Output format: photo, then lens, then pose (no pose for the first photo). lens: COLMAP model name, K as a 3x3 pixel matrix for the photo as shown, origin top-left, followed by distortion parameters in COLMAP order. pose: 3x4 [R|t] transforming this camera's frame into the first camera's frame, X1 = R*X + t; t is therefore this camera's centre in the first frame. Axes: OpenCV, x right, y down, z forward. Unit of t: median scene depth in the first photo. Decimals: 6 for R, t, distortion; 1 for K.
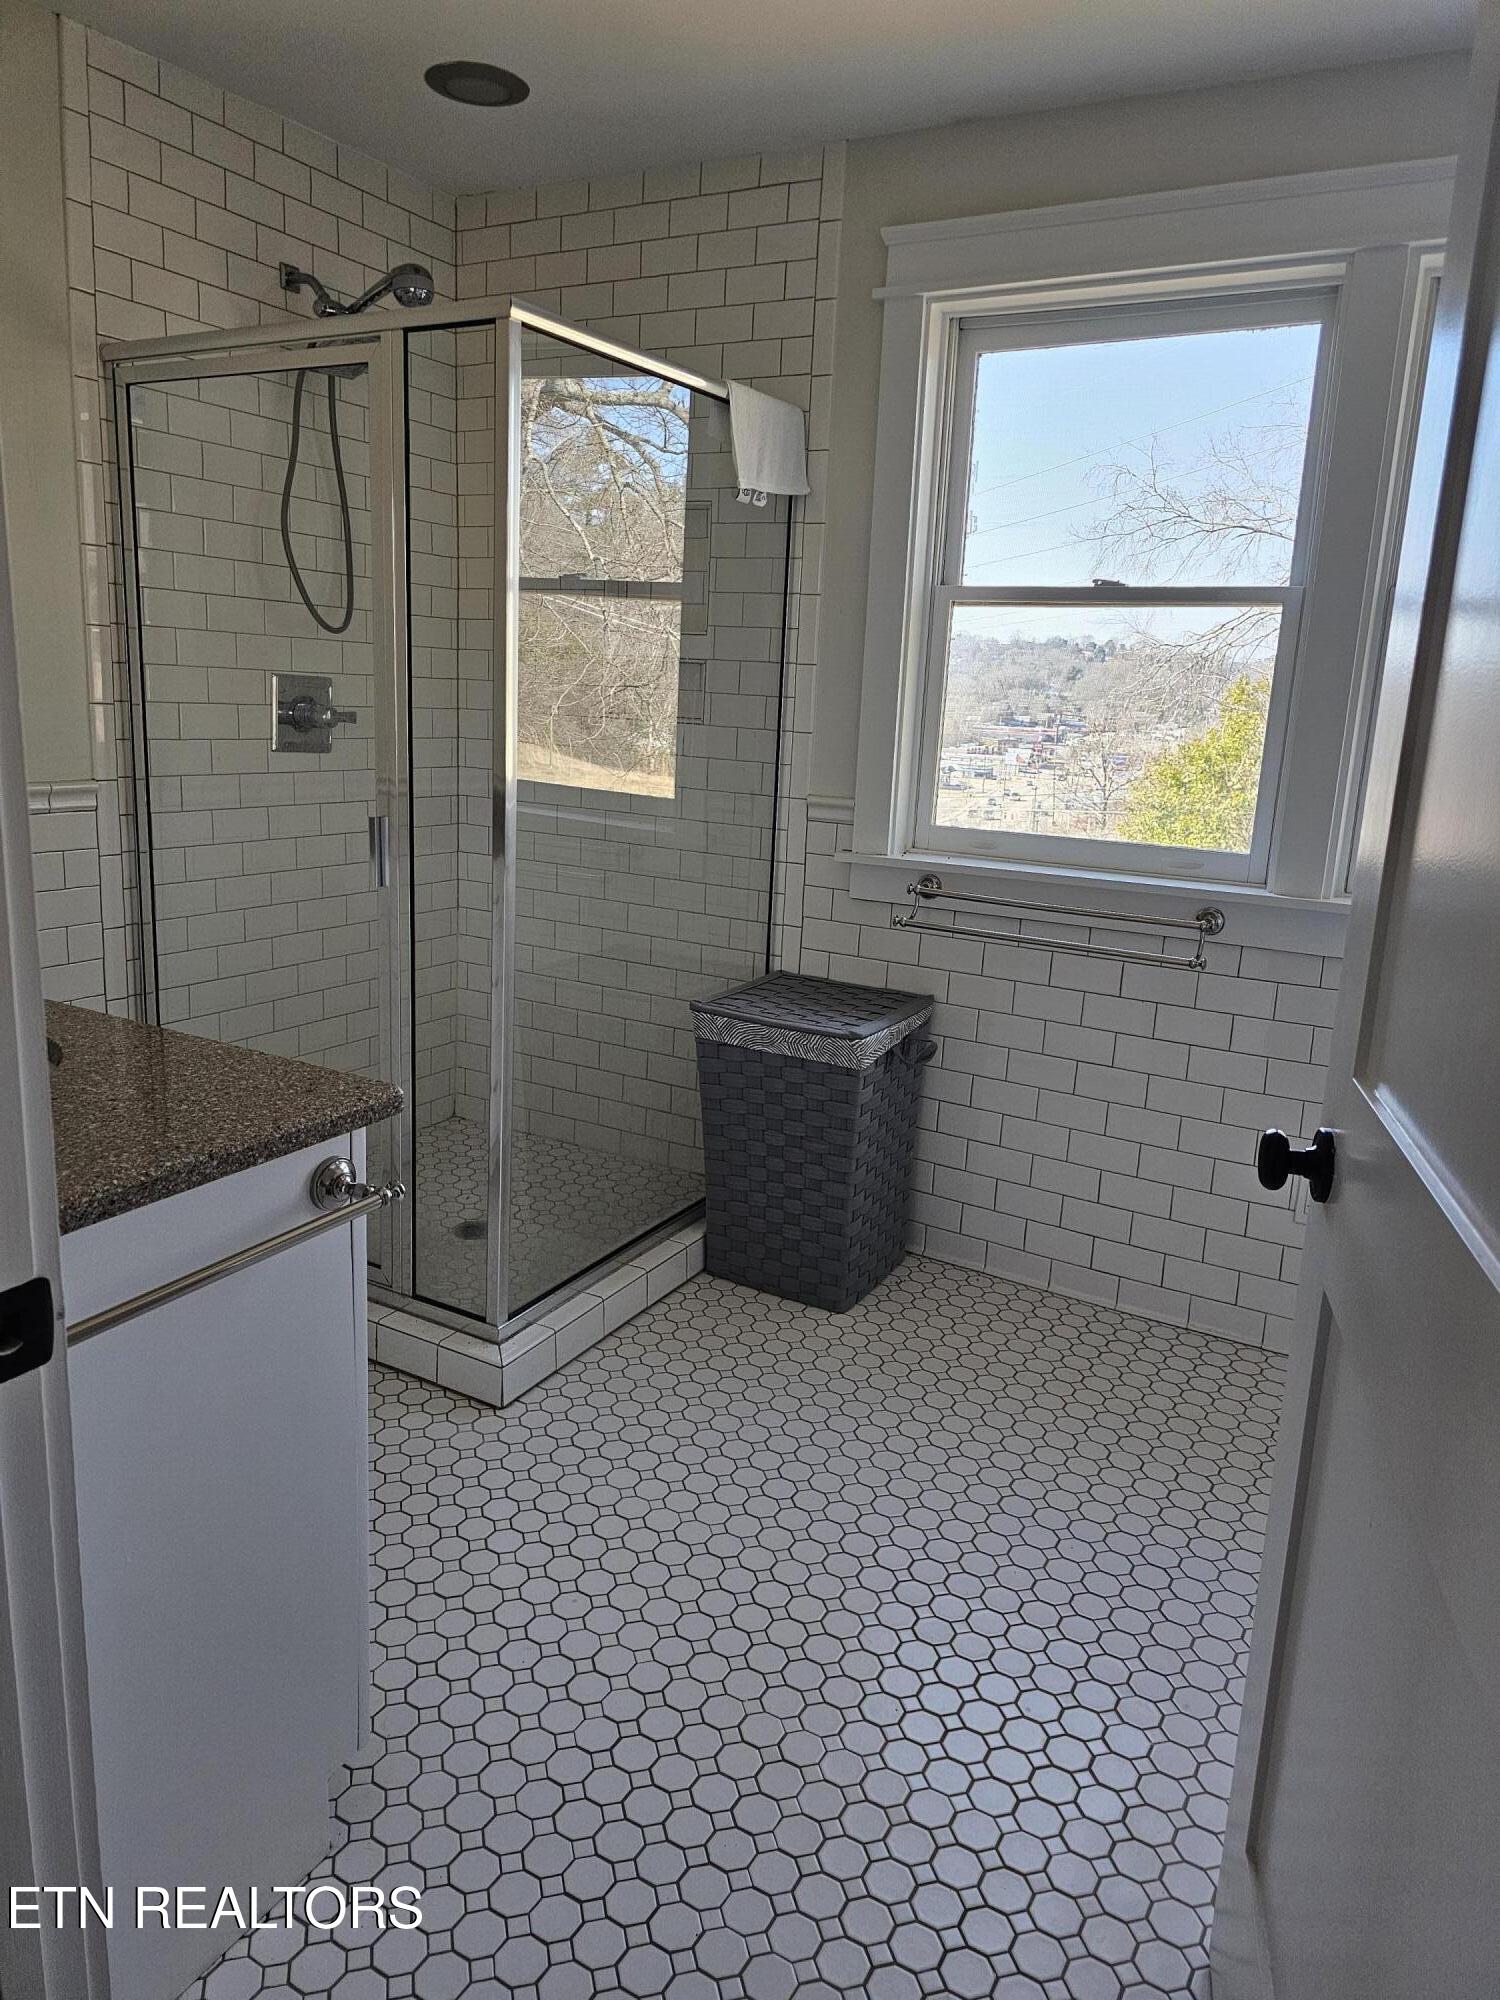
lens RADIAL K [[1331.8, 0, 750.0], [0, 1331.8, 1000.0], [0, 0, 1]] dist [0.068775, -0.067611]
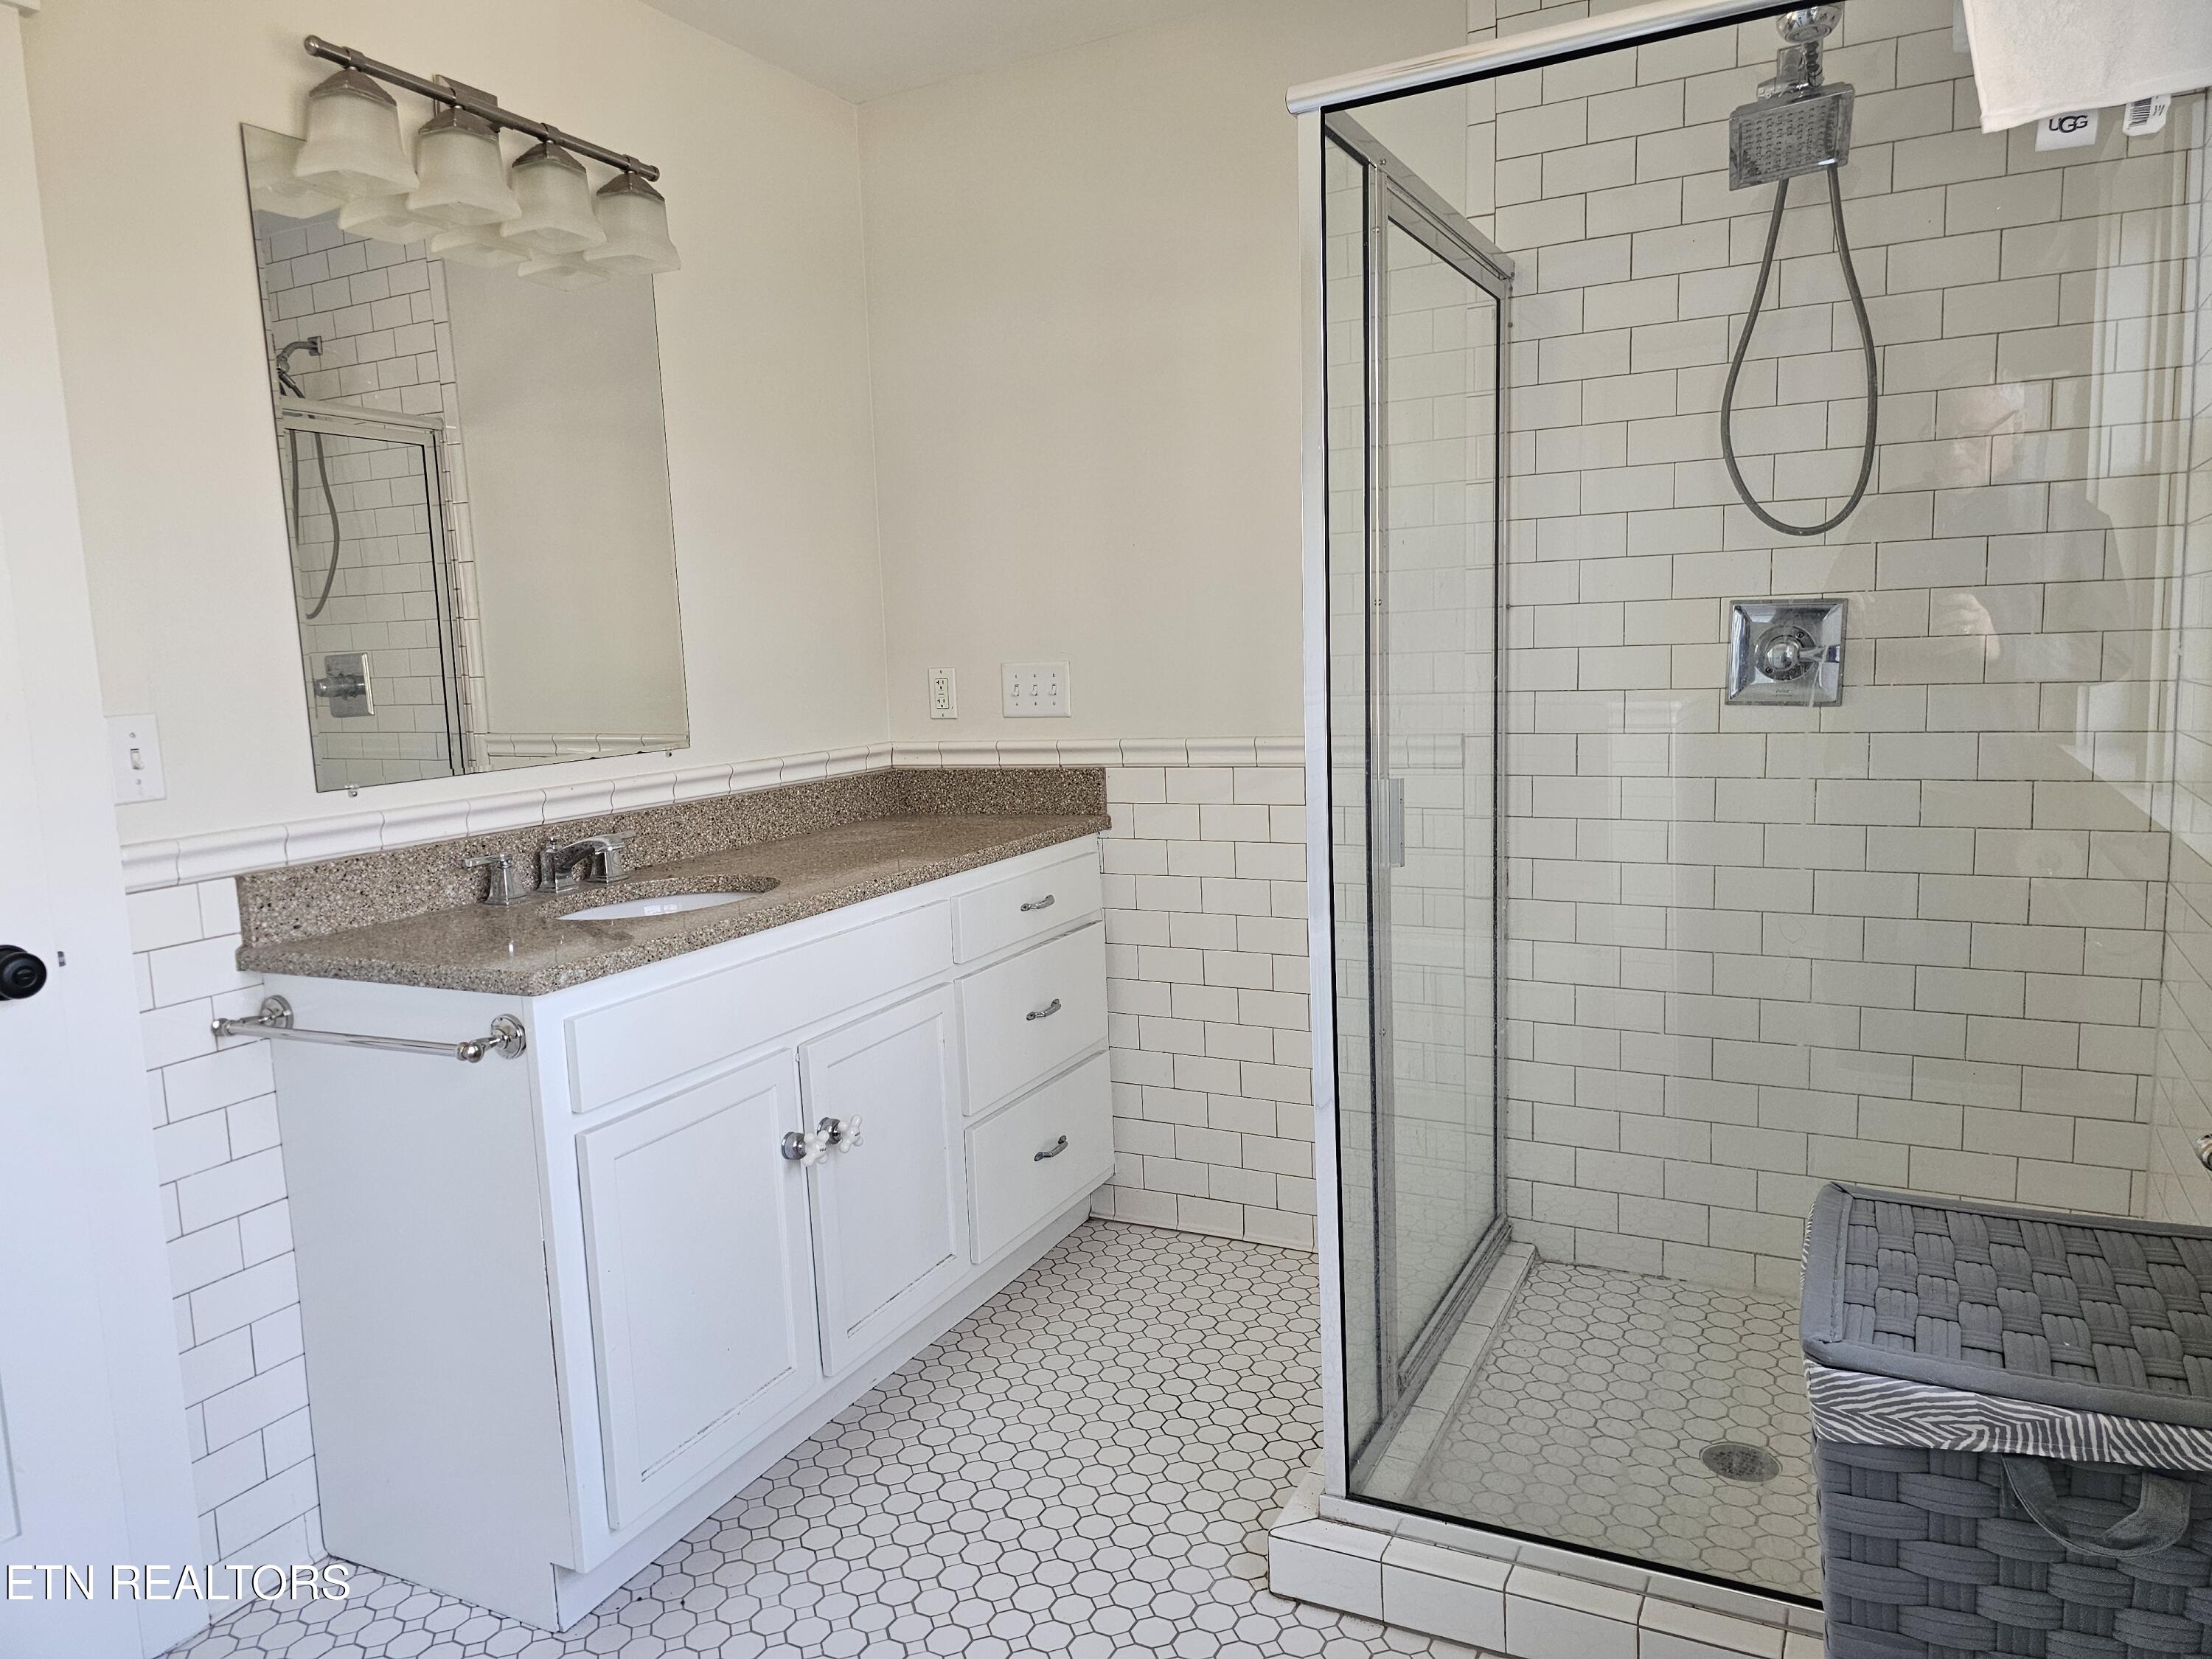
lens RADIAL K [[1473.0, 0, 1106.0], [0, 1473.0, 829.5], [0, 0, 1]] dist [0.068775, -0.067611]
pose [[0.025709, 0.074325, -0.996903, 0.478835], [-0.185051, 0.980351, 0.068319, -0.111316], [0.982393, 0.182721, 0.038957, 0.660079]]
